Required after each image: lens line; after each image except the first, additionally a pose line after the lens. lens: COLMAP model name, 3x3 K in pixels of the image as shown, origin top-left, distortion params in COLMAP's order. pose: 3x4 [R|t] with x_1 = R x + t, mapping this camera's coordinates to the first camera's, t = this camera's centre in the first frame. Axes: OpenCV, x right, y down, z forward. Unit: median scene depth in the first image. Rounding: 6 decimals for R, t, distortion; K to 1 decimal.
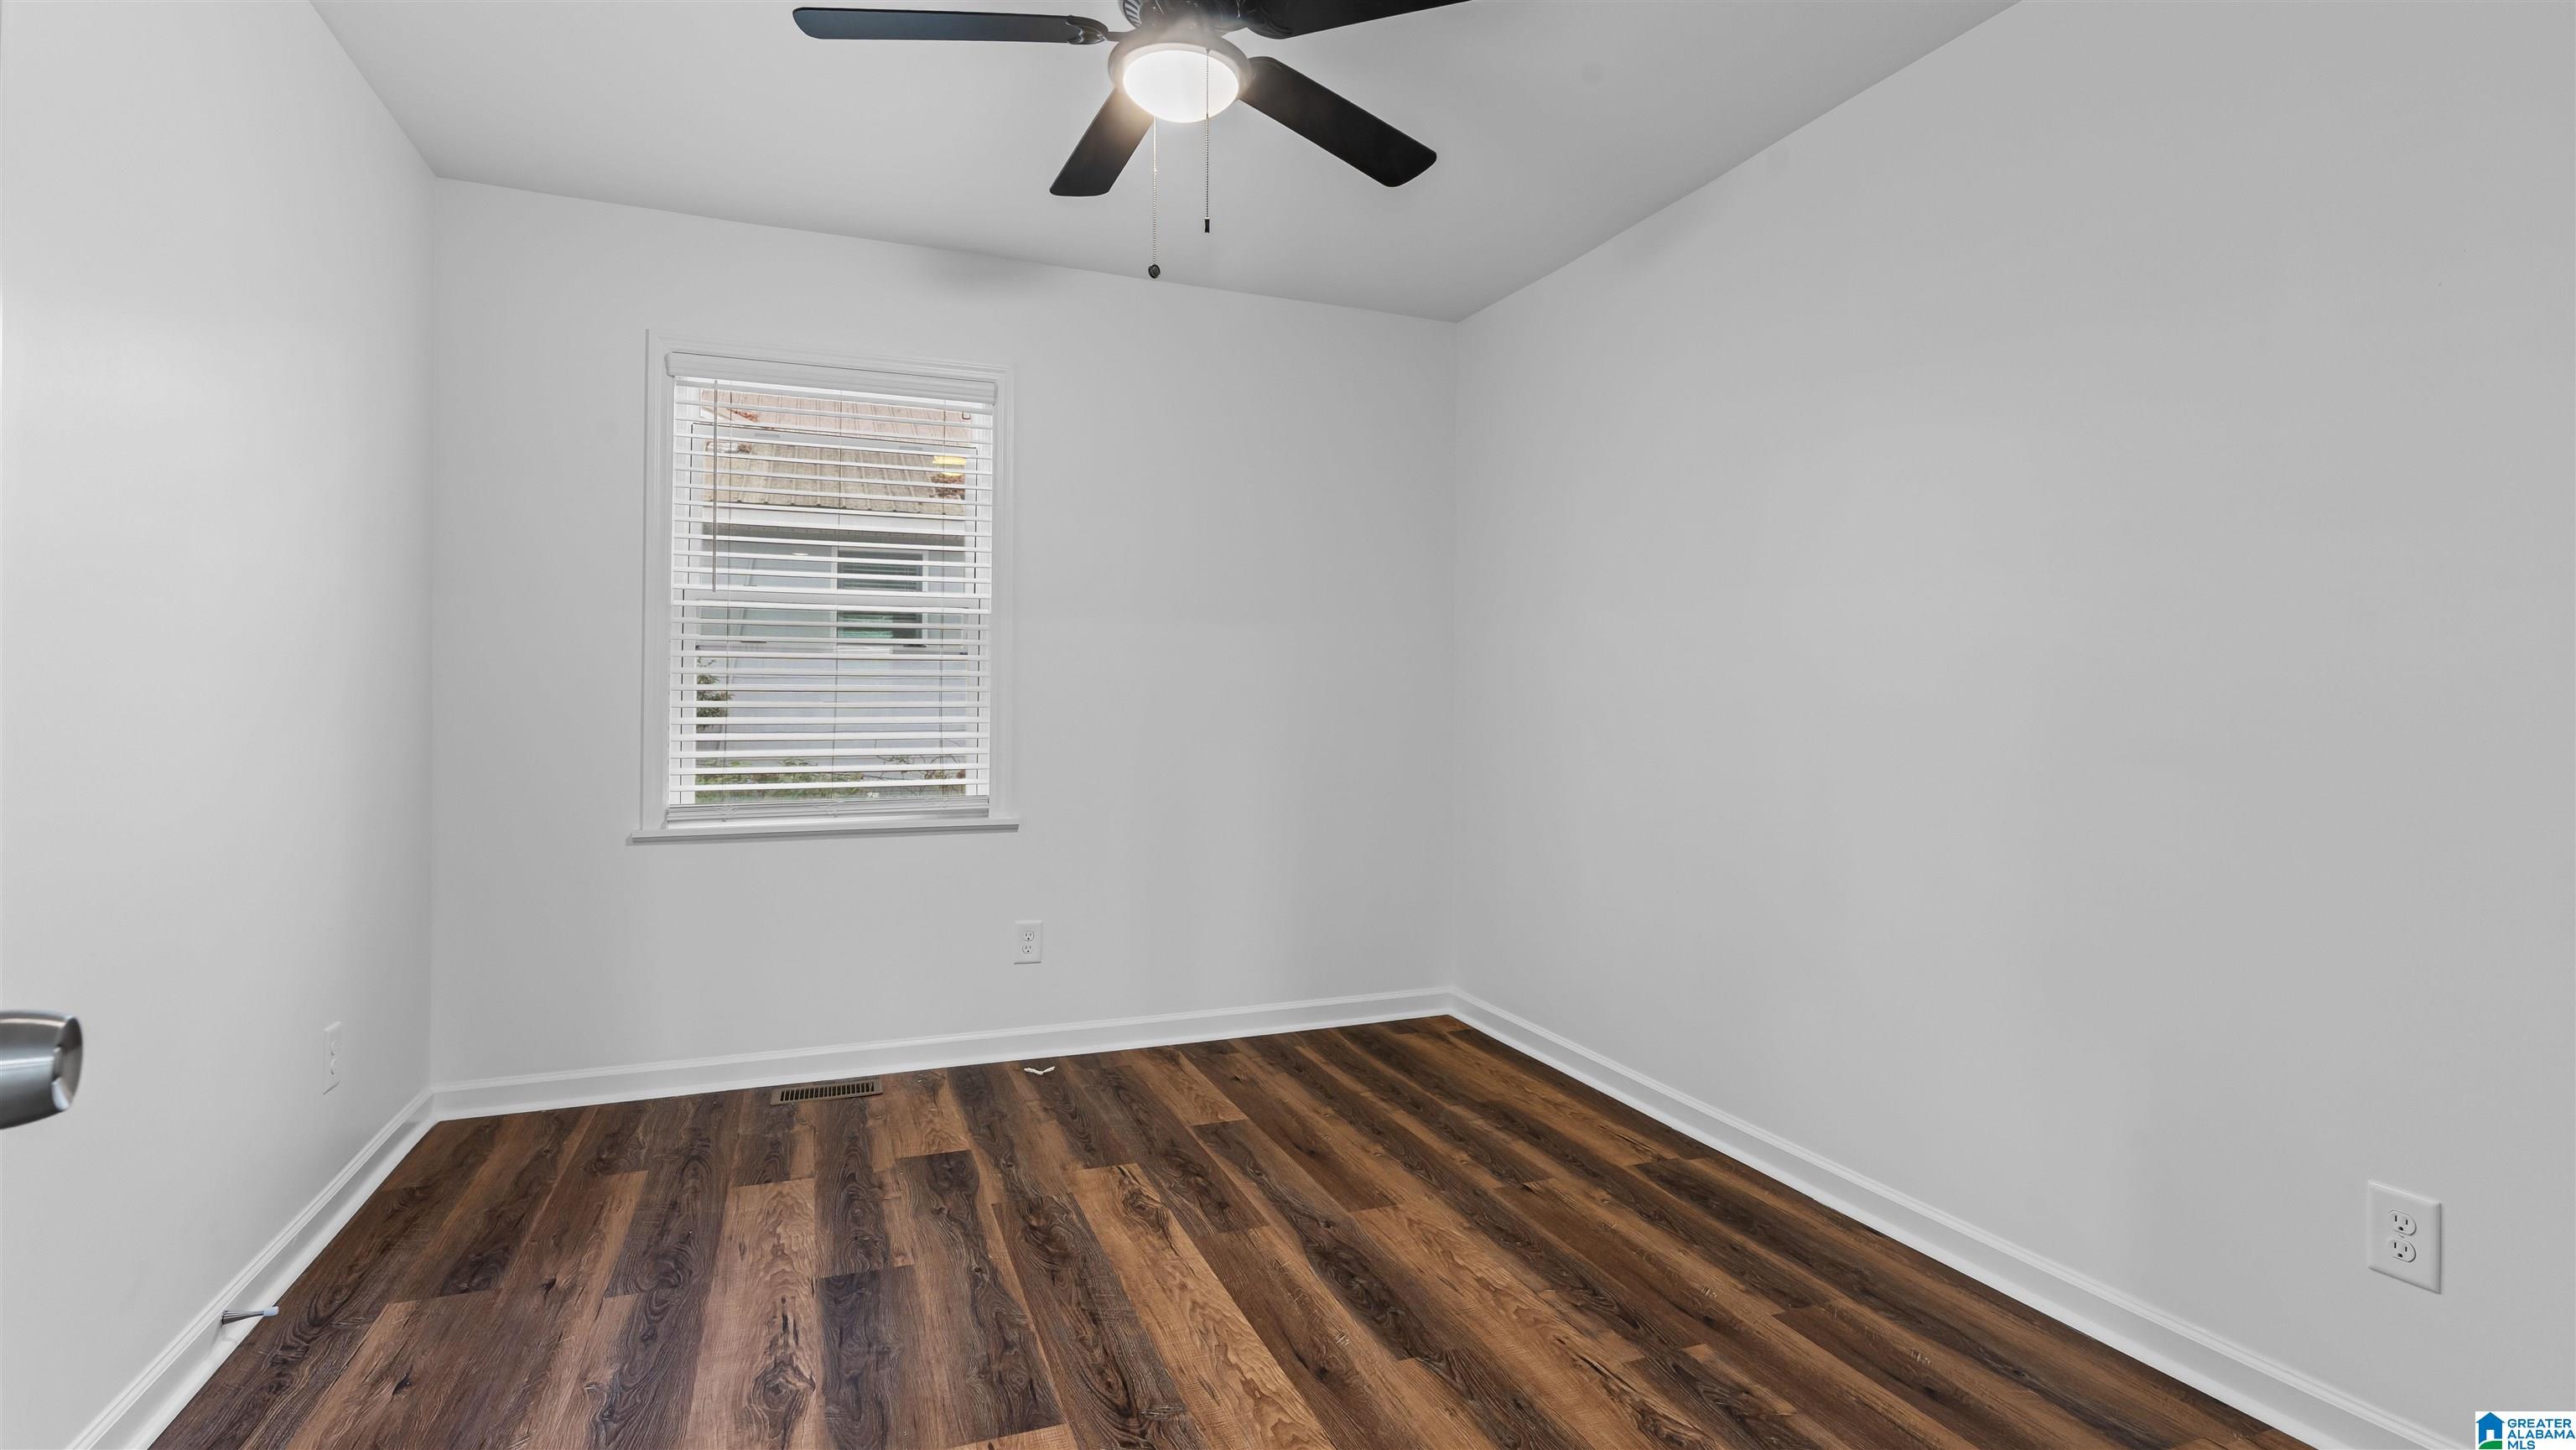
lens RADIAL K [[1180.4, 0, 1288.3], [0, 1180.4, 706.9], [0, 0, 1]] dist [-0.002716, 0.000492]
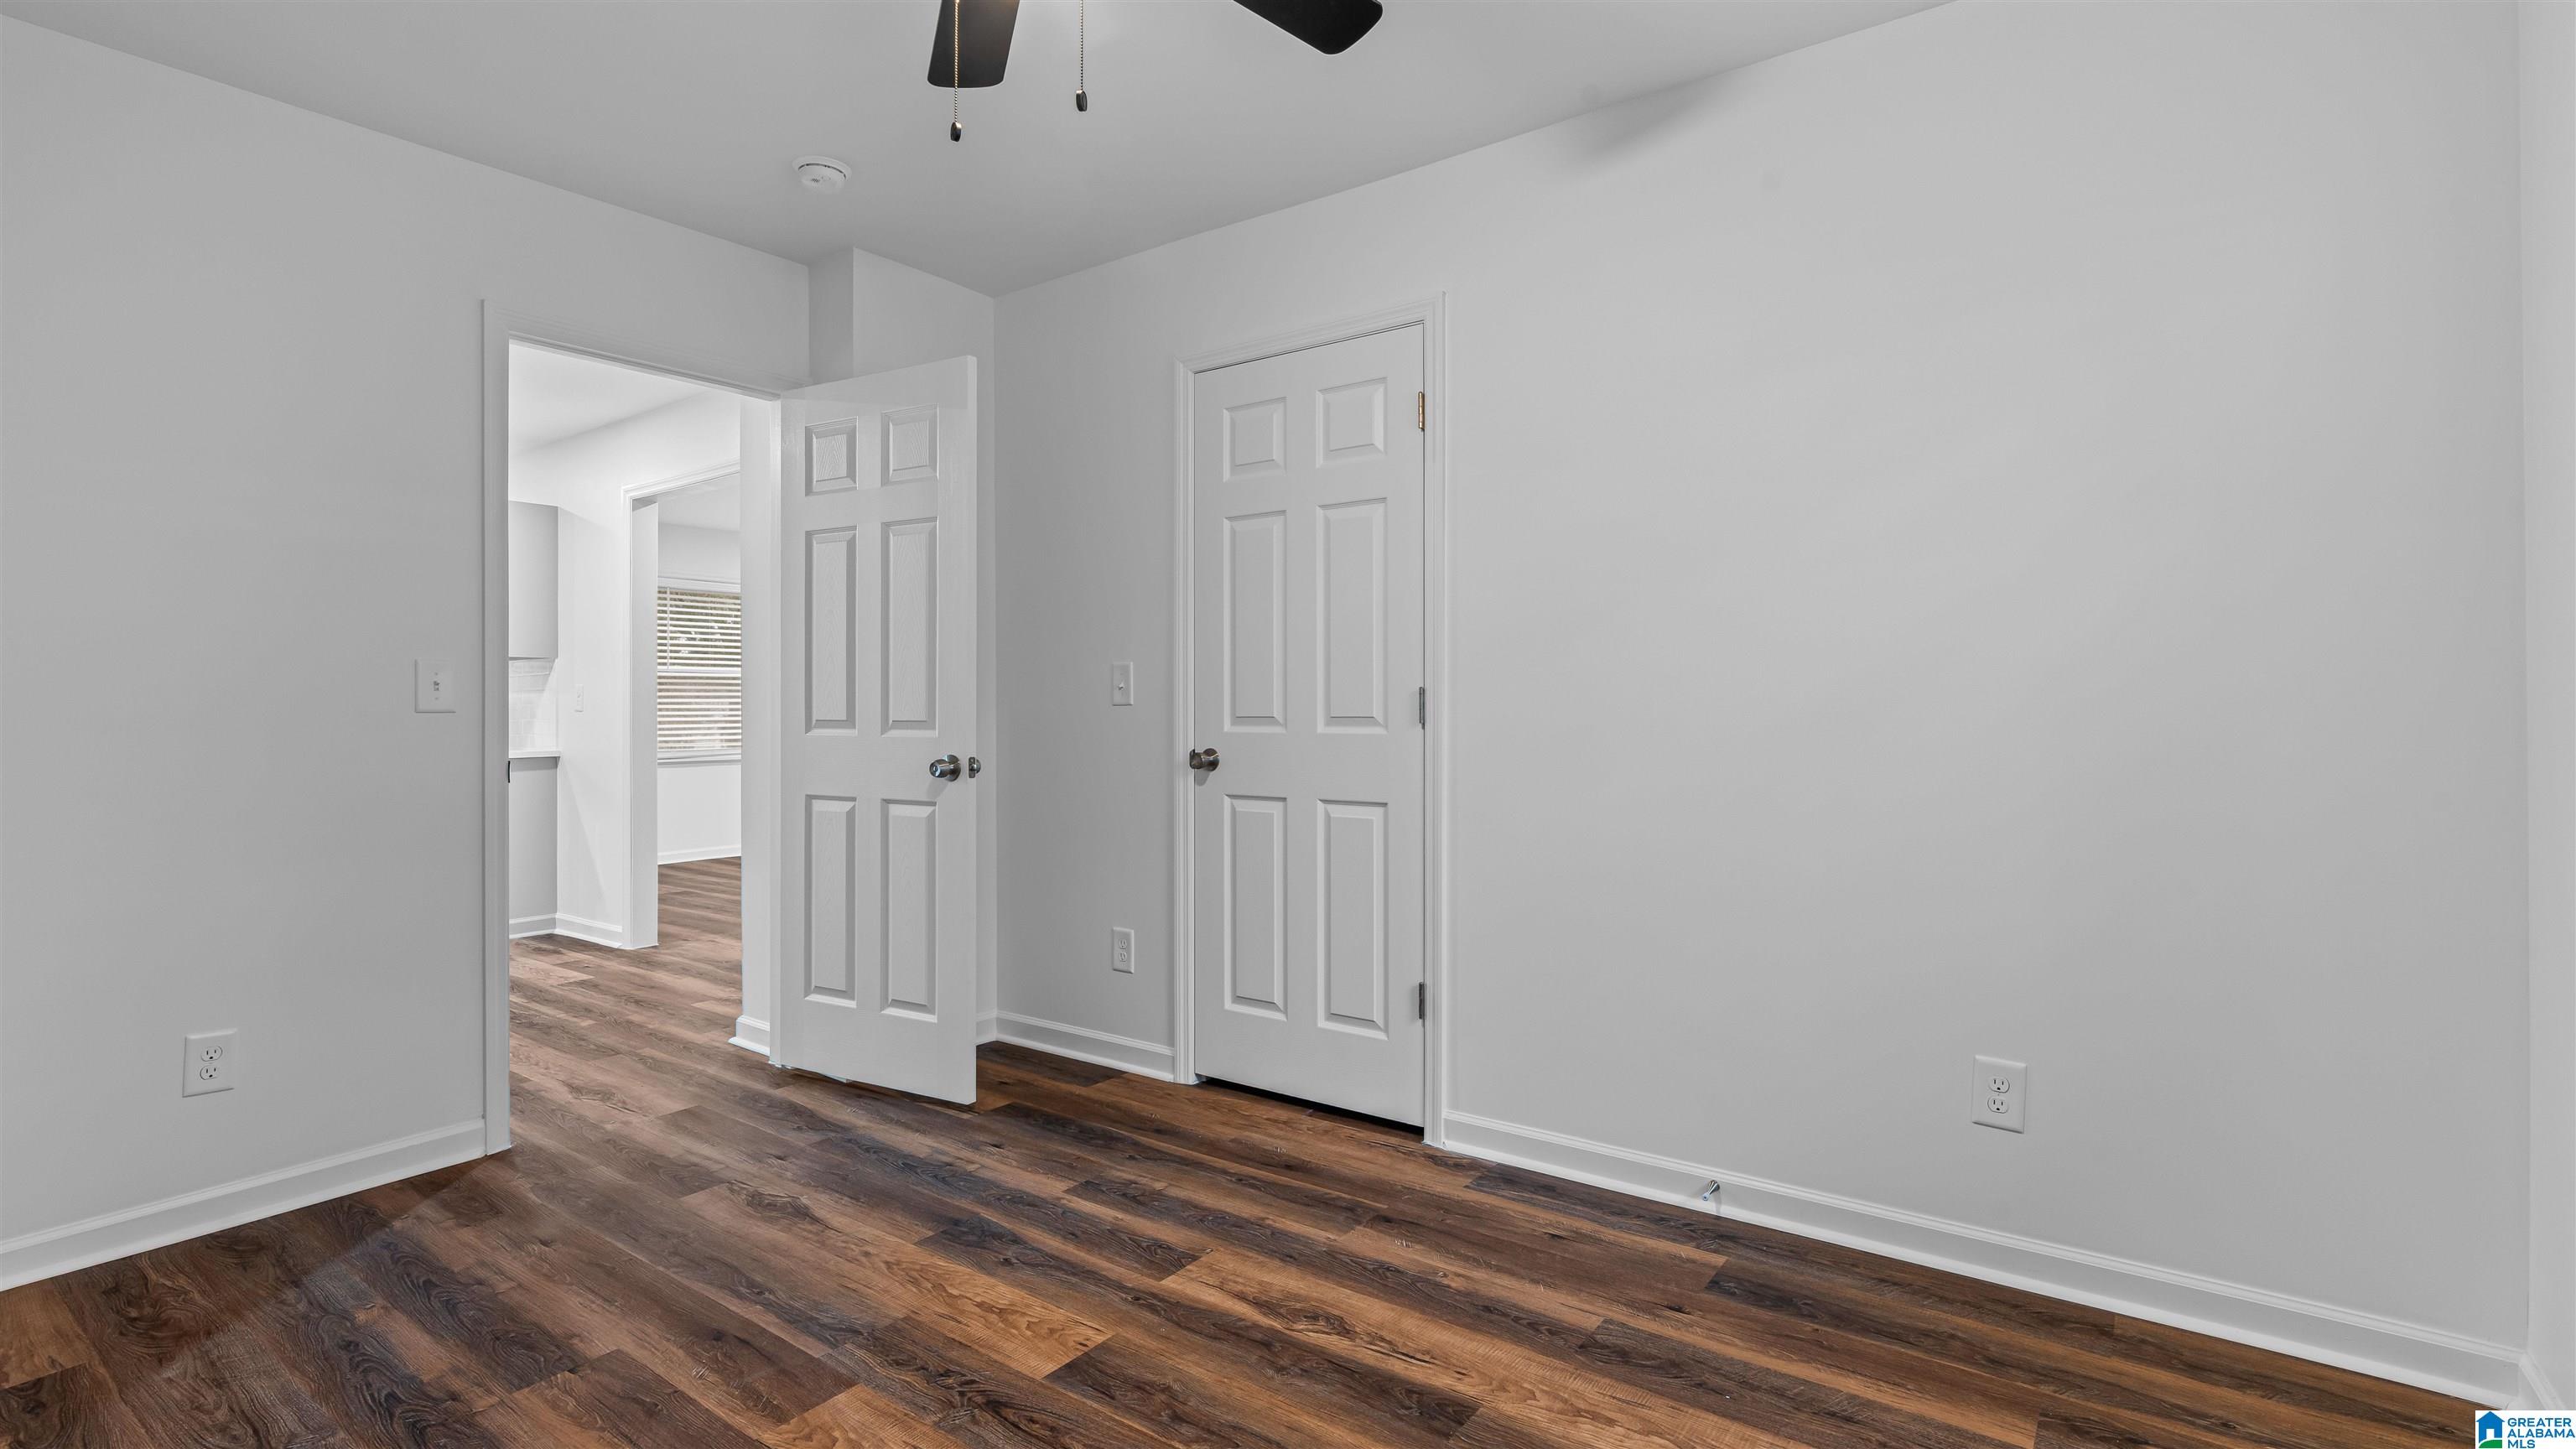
lens RADIAL K [[1180.4, 0, 1288.3], [0, 1180.4, 706.4], [0, 0, 1]] dist [-0.002716, 0.000492]
pose [[-0.846375, -0.001178, -0.532586, 0.175179], [0.000907, 0.999993, -0.003654, 0.000809], [0.532587, -0.003576, -0.846368, 1.853458]]
